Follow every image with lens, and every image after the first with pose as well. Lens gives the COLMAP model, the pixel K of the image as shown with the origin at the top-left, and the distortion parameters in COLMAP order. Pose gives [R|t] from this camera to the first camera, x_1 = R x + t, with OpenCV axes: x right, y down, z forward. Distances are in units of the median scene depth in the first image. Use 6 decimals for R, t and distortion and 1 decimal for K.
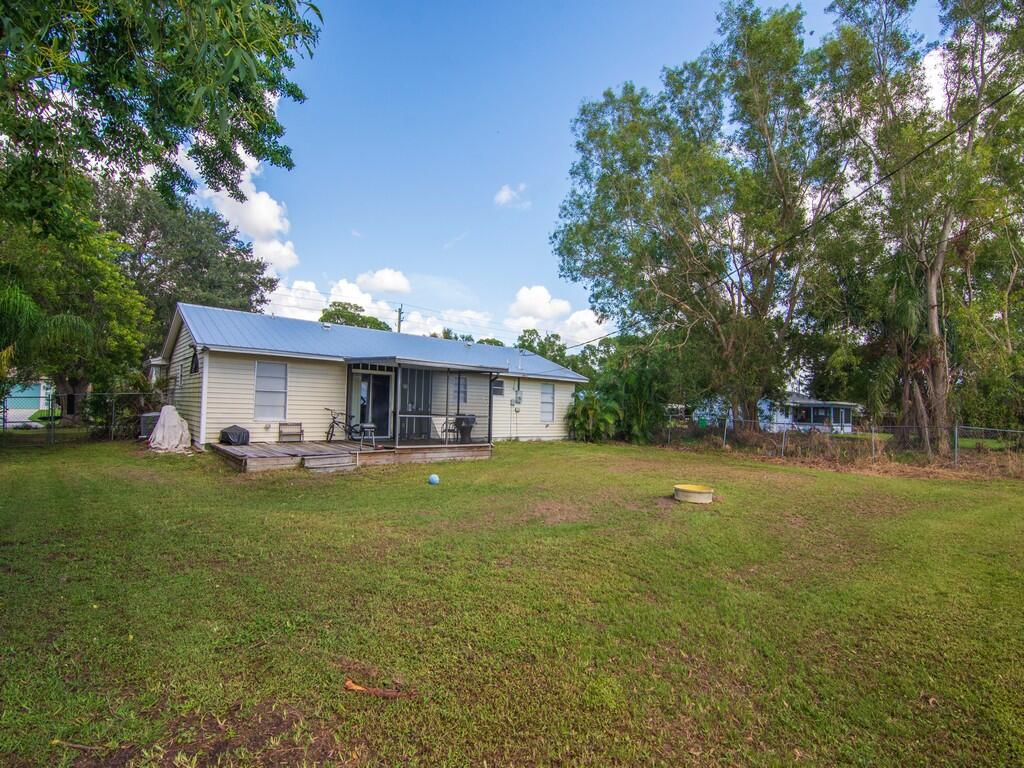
lens RADIAL K [[496.6, 0, 514.7], [0, 496.6, 394.4], [0, 0, 1]] dist [-0.000484, 0.000510]
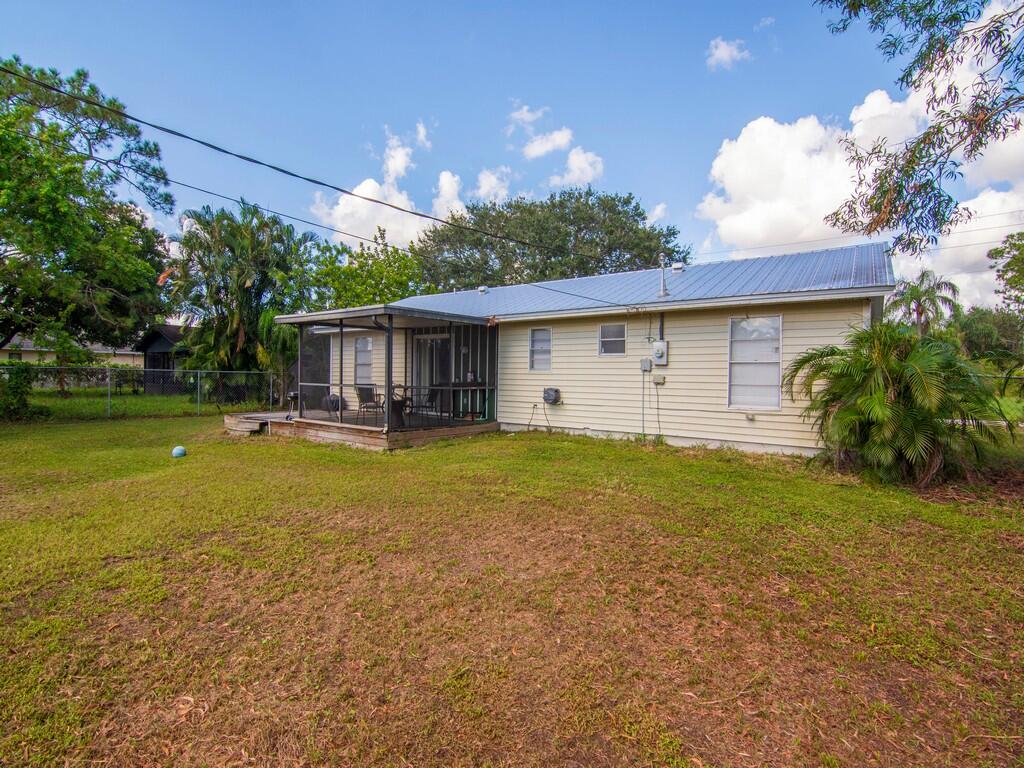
lens RADIAL K [[492.9, 0, 512.0], [0, 492.9, 384.0], [0, 0, 1]] dist [0.000555, 0.000068]
pose [[0.231749, -0.013300, -0.972685, 0.484890], [0.016211, 0.999820, -0.009809, 0.040673], [0.972641, -0.013495, 0.231923, 0.812529]]
